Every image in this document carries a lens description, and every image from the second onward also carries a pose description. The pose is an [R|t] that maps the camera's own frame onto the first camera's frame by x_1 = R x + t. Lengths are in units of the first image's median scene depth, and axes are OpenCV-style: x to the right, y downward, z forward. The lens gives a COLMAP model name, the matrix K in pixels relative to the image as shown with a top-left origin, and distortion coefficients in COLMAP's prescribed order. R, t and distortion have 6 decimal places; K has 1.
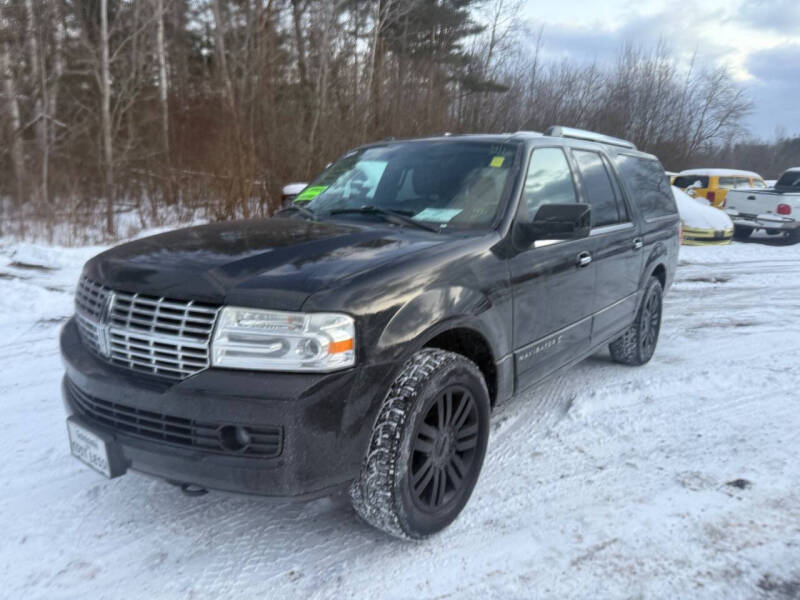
lens RADIAL K [[558.6, 0, 394.5], [0, 558.6, 296.3], [0, 0, 1]] dist [0.027091, -0.034591]
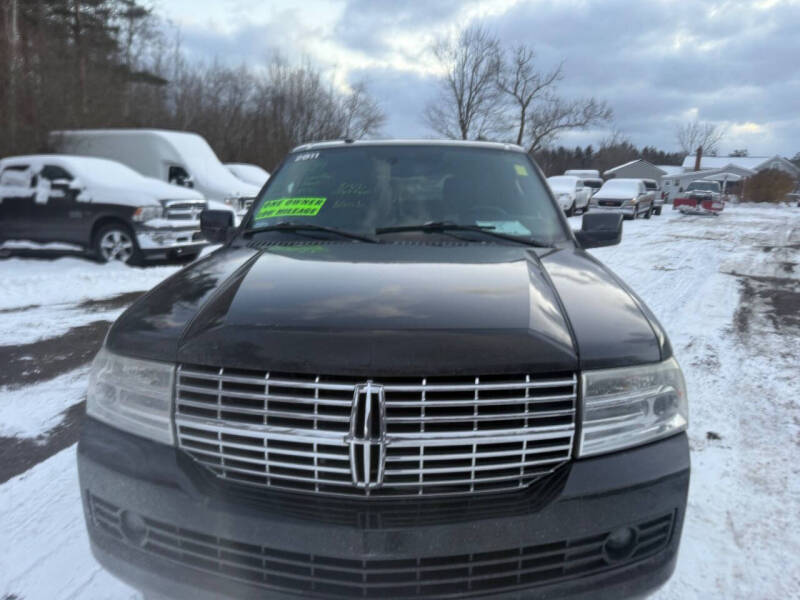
lens RADIAL K [[558.6, 0, 398.6], [0, 558.6, 293.8], [0, 0, 1]] dist [0.027091, -0.034591]
pose [[0.824463, -0.108939, 0.555331, -0.727216], [0.109756, 0.993445, 0.031937, -0.109601], [-0.555171, 0.034620, 0.831016, 0.416858]]
